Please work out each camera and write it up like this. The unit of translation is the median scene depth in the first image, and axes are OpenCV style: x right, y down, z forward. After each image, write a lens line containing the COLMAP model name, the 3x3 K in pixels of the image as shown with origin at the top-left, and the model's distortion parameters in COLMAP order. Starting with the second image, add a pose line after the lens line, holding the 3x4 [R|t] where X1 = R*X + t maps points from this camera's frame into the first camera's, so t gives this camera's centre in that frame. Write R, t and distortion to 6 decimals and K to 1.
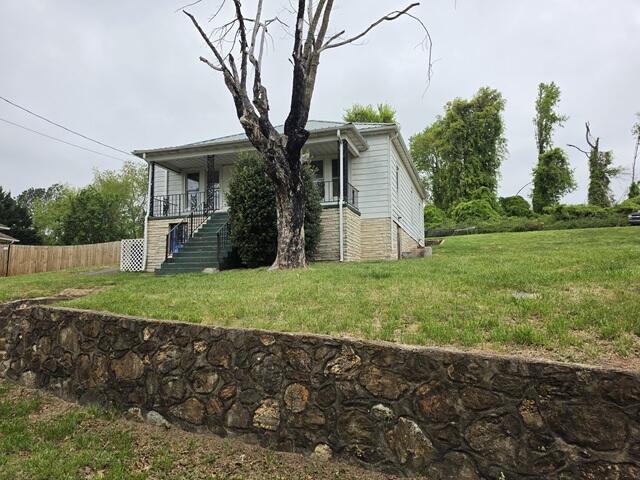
lens RADIAL K [[452.2, 0, 320.2], [0, 452.2, 238.8], [0, 0, 1]] dist [0.056428, -0.083057]
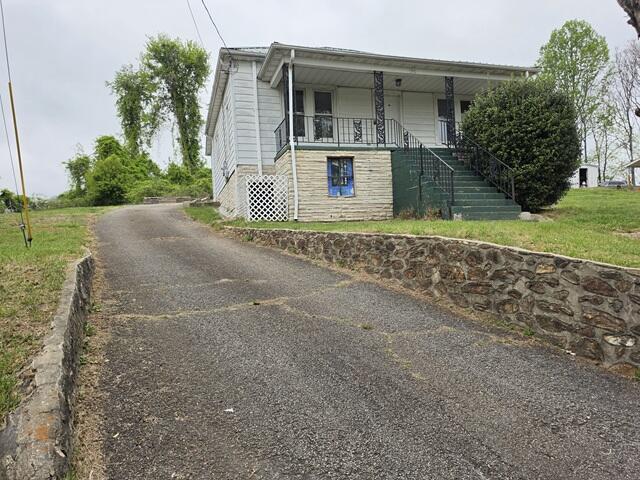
lens RADIAL K [[452.2, 0, 330.4], [0, 452.2, 240.0], [0, 0, 1]] dist [0.056428, -0.083057]
pose [[0.800248, -0.028171, 0.599007, -0.779502], [-0.025655, 0.996373, 0.081133, 0.042523], [-0.599120, -0.080294, 0.796623, 0.402982]]
